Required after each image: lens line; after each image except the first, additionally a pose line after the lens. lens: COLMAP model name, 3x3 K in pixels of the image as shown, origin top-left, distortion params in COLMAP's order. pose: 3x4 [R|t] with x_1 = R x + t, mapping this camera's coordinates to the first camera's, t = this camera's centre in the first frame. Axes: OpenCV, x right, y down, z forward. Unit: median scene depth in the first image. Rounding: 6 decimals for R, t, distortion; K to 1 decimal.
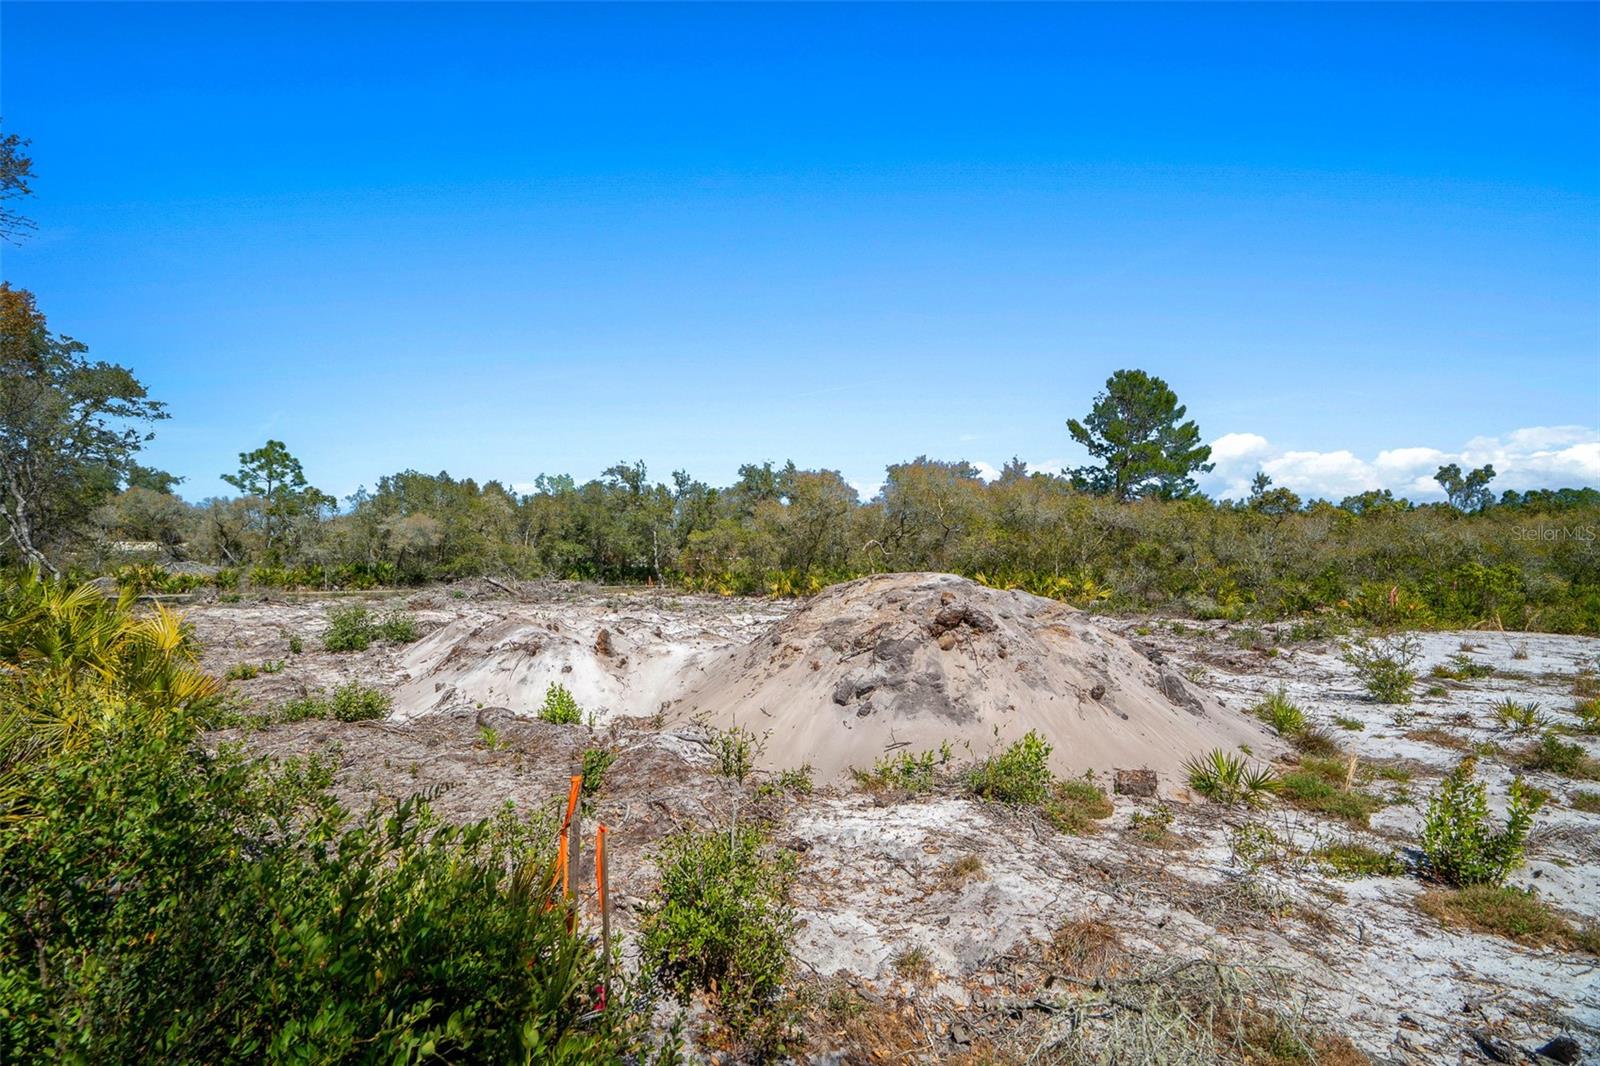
lens RADIAL K [[764.6, 0, 785.7], [0, 764.6, 535.2], [0, 0, 1]] dist [-0.078124, 0.035943]
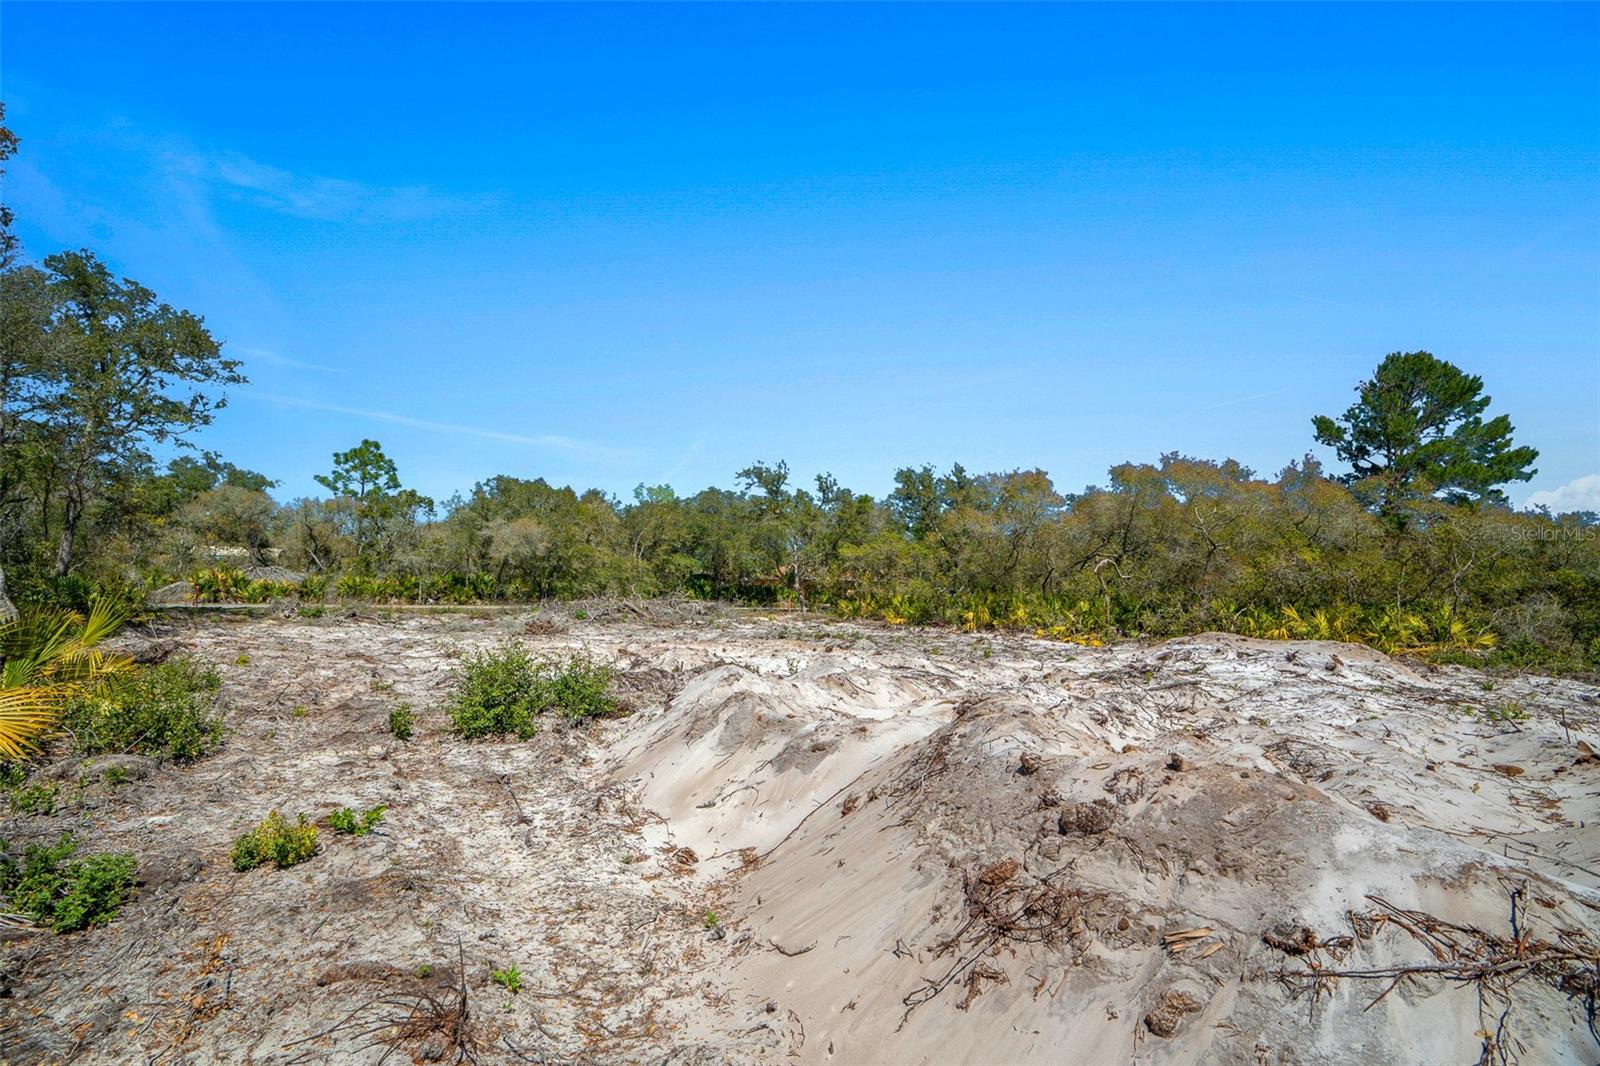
lens RADIAL K [[764.6, 0, 785.7], [0, 764.6, 535.2], [0, 0, 1]] dist [-0.078124, 0.035943]
pose [[0.995586, 0.019775, -0.091750, -0.104023], [-0.022358, 0.999380, -0.027206, 0.007602], [0.091155, 0.029138, 0.995410, 0.150606]]
